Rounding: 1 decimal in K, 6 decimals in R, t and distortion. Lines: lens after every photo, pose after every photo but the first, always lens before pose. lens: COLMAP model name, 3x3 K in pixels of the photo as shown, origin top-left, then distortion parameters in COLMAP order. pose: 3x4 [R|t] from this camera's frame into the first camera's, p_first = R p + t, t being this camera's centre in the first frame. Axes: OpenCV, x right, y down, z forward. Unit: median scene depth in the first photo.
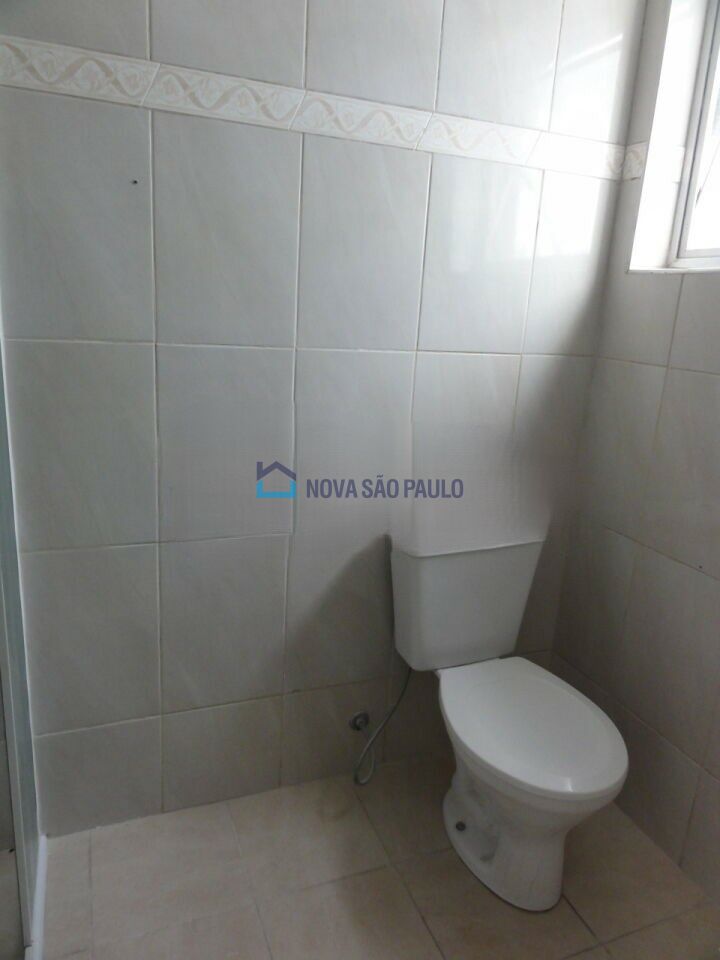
lens RADIAL K [[680.6, 0, 357.2], [0, 680.6, 483.0], [0, 0, 1]] dist [-0.002725, 0.006181]
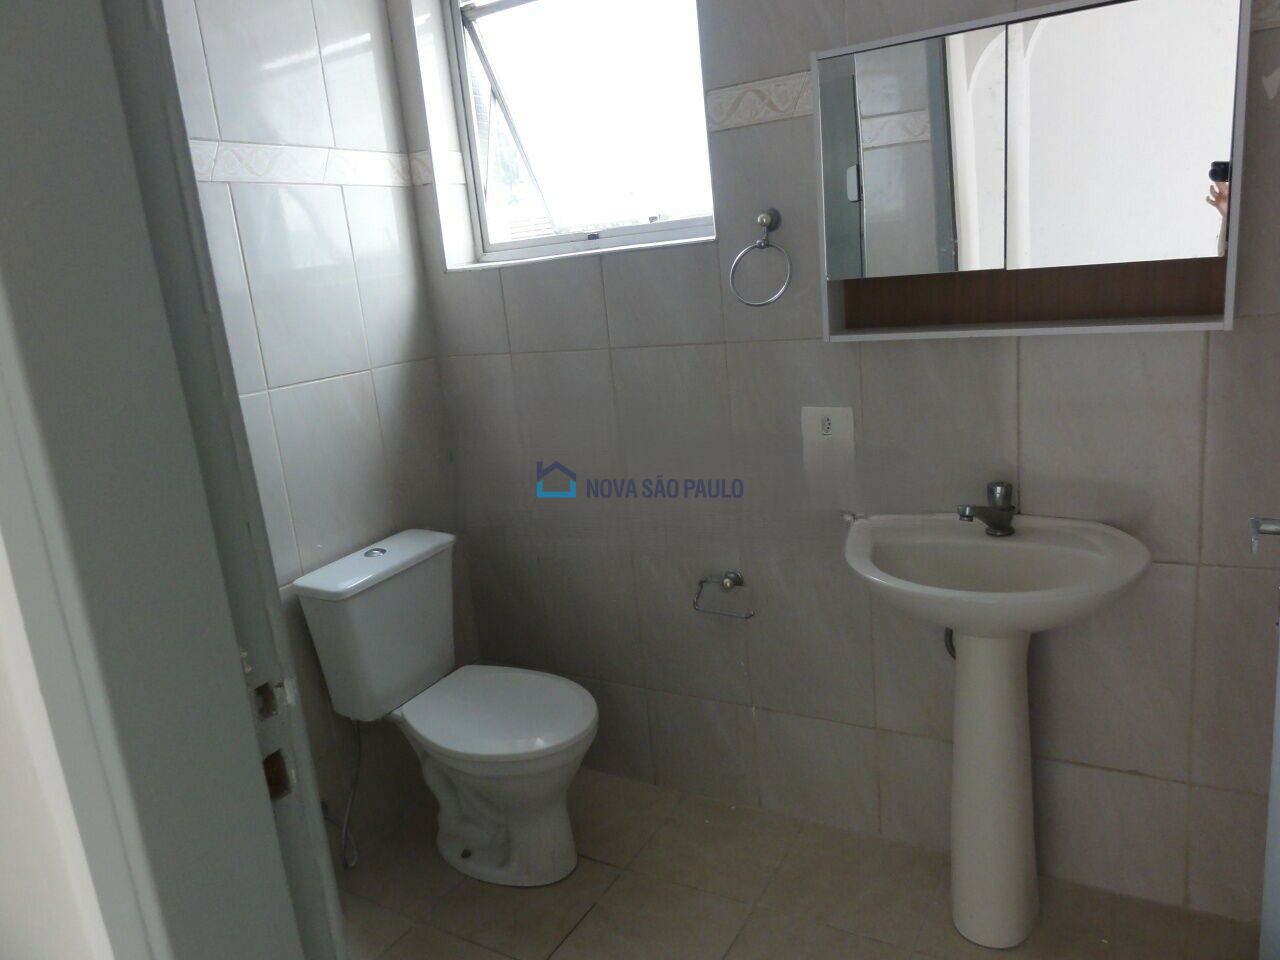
lens RADIAL K [[907.4, 0, 643.5], [0, 907.4, 477.4], [0, 0, 1]] dist [-0.002725, 0.006181]
pose [[0.779850, -0.269621, 0.564923, -0.233988], [0.293820, 0.954554, 0.049975, 0.006227], [-0.552723, 0.127013, 0.823629, -0.262226]]
